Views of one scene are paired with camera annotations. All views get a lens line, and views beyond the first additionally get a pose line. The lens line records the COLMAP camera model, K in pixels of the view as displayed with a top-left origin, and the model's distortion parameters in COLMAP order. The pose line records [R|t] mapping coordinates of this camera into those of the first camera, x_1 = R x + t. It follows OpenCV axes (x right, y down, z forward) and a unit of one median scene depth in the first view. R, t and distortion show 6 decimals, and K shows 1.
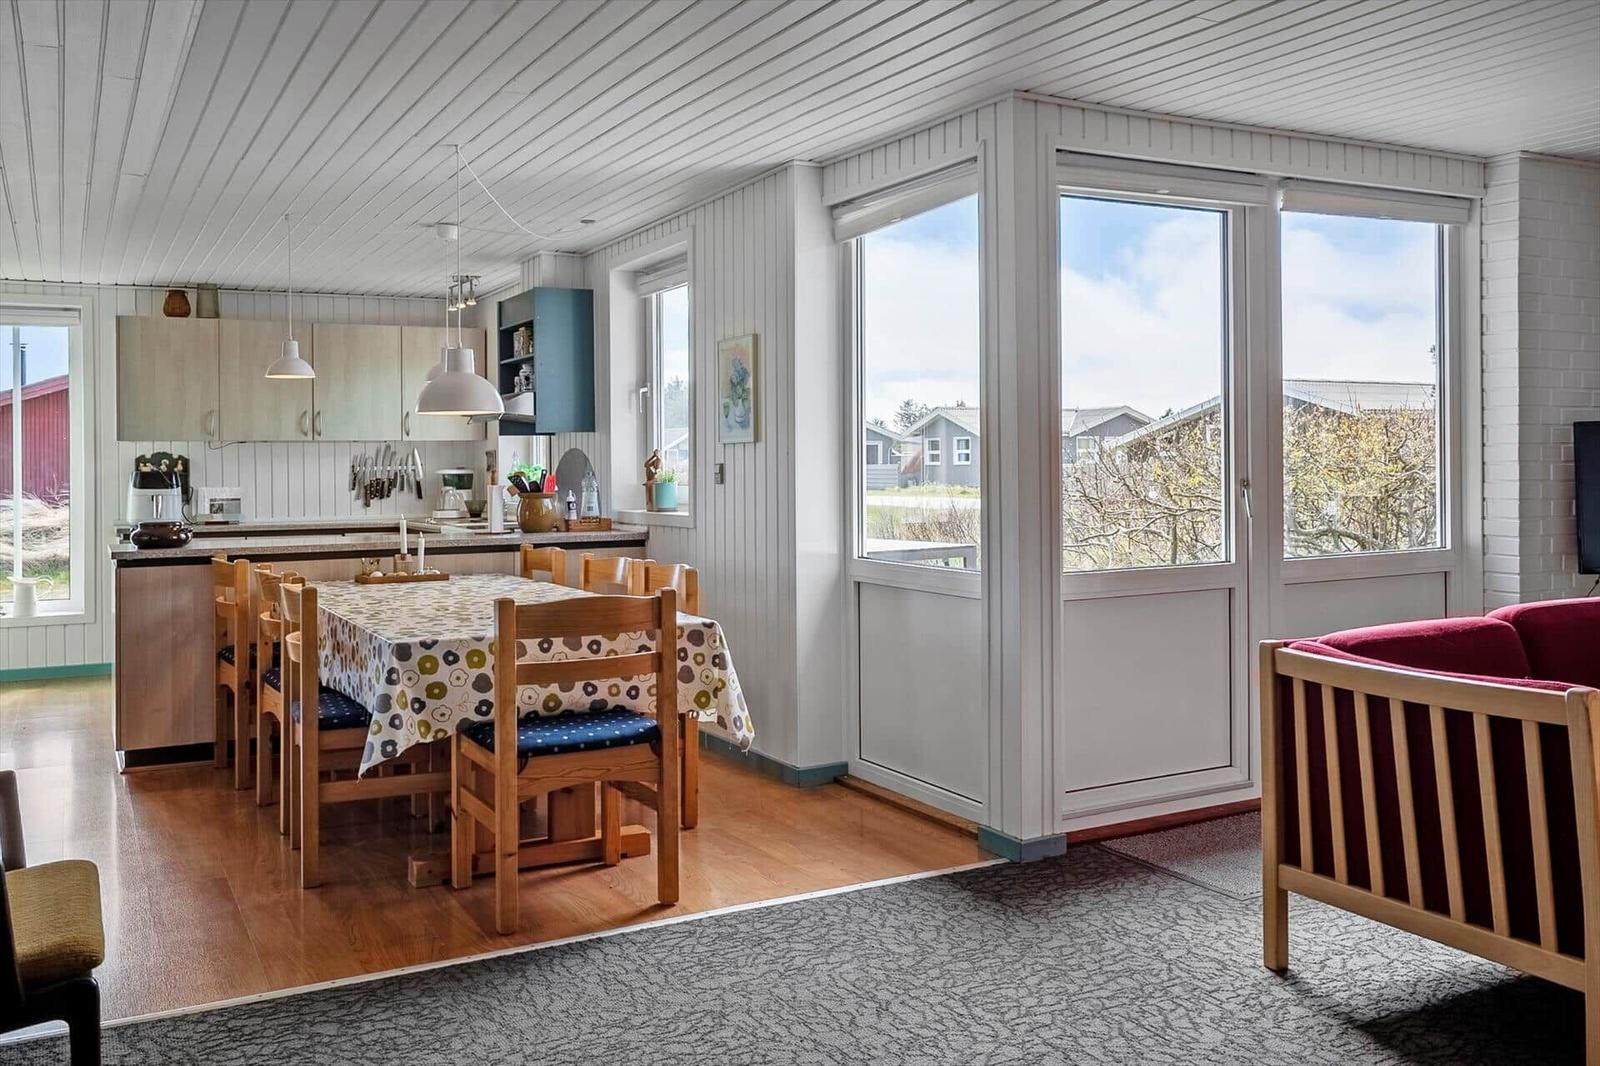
lens RADIAL K [[1401.5, 0, 802.8], [0, 1401.5, 440.5], [0, 0, 1]] dist [0.013568, 0.001873]
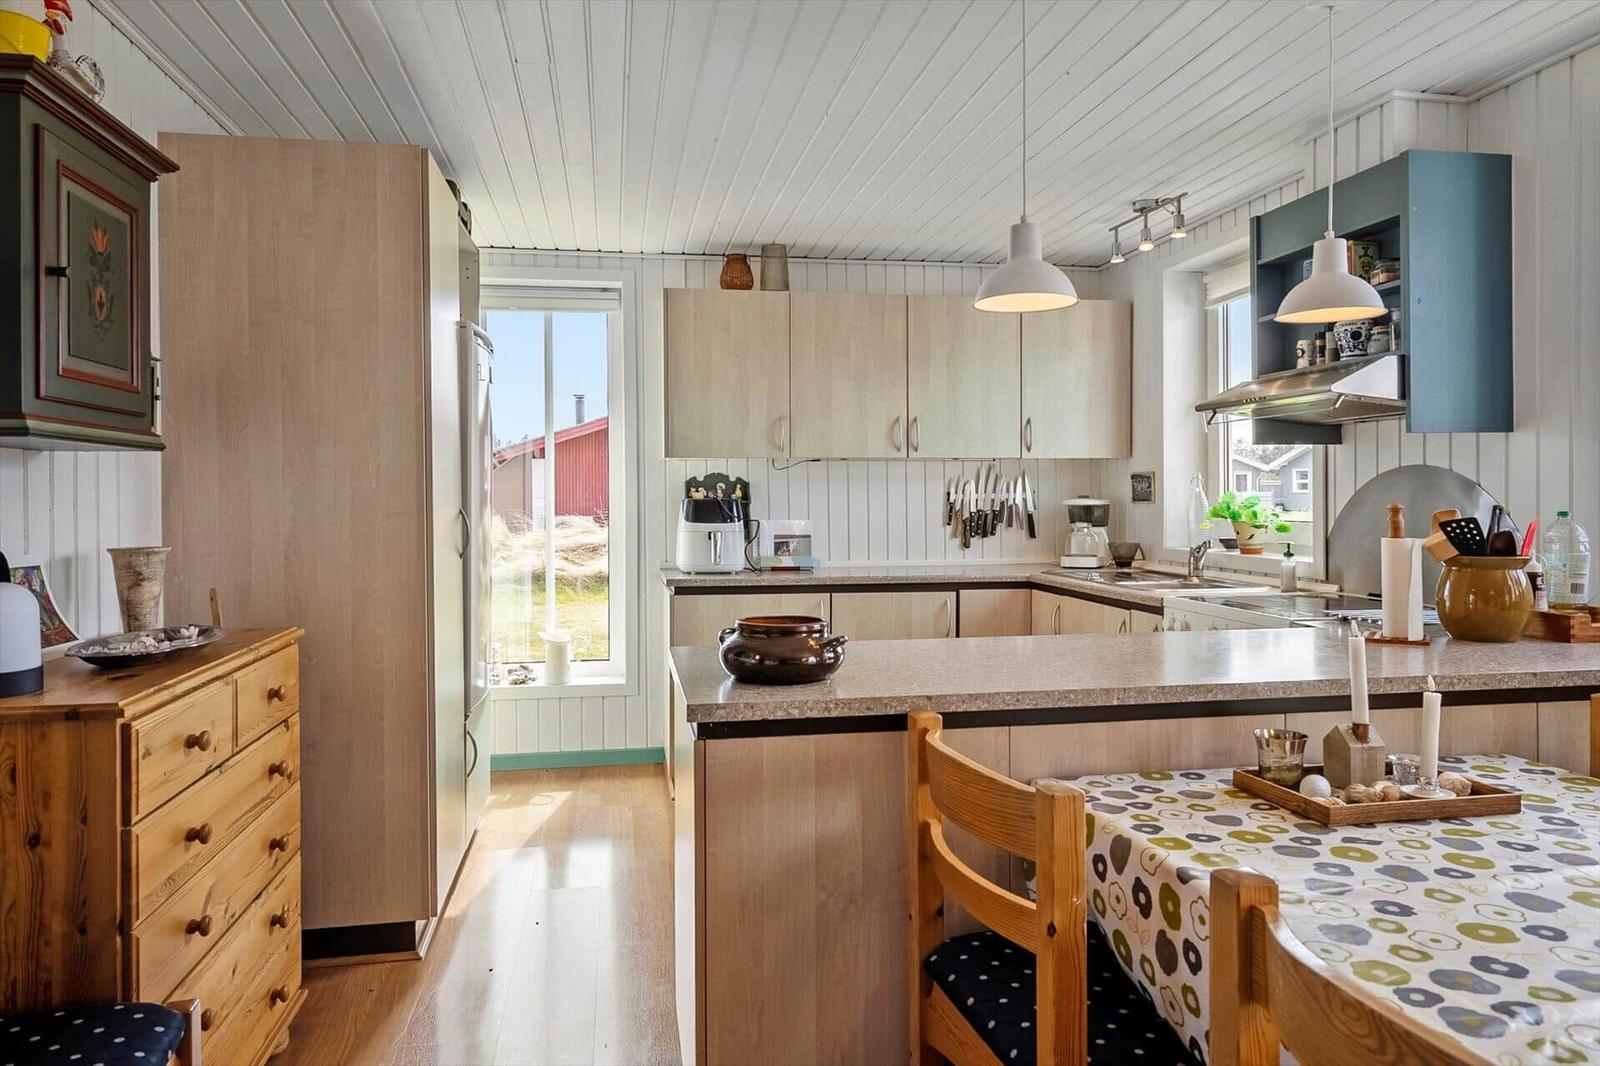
lens RADIAL K [[1087.6, 0, 797.6], [0, 1087.6, 480.1], [0, 0, 1]] dist [0.005019, 0.001480]
pose [[0.951252, 0.003721, -0.308391, -0.234254], [-0.001173, 0.999964, 0.008447, 0.007065], [0.308411, -0.007674, 0.951222, 0.456922]]
